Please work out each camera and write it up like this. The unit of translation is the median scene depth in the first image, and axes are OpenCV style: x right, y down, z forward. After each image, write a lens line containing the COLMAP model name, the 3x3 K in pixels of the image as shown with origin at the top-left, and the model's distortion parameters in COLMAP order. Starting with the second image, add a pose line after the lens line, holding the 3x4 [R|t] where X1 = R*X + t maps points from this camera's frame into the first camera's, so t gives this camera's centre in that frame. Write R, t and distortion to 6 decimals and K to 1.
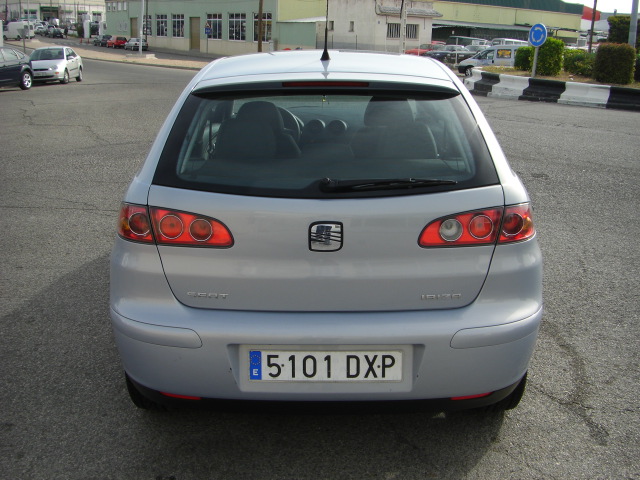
lens RADIAL K [[719.0, 0, 325.4], [0, 719.0, 239.1], [0, 0, 1]] dist [-0.136940, 0.000000]
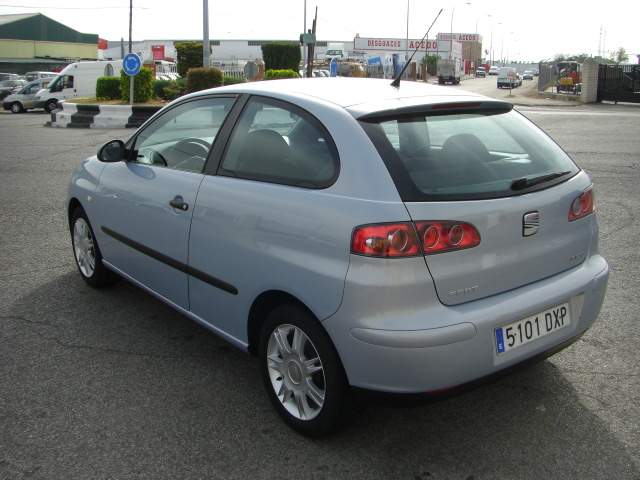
lens RADIAL K [[719.0, 0, 320.5], [0, 719.0, 238.6], [0, 0, 1]] dist [-0.136940, 0.000000]
pose [[0.782046, -0.159465, 0.602474, -0.715835], [0.184198, 0.982665, 0.020995, -0.048596], [-0.595377, 0.094556, 0.797863, 0.157180]]
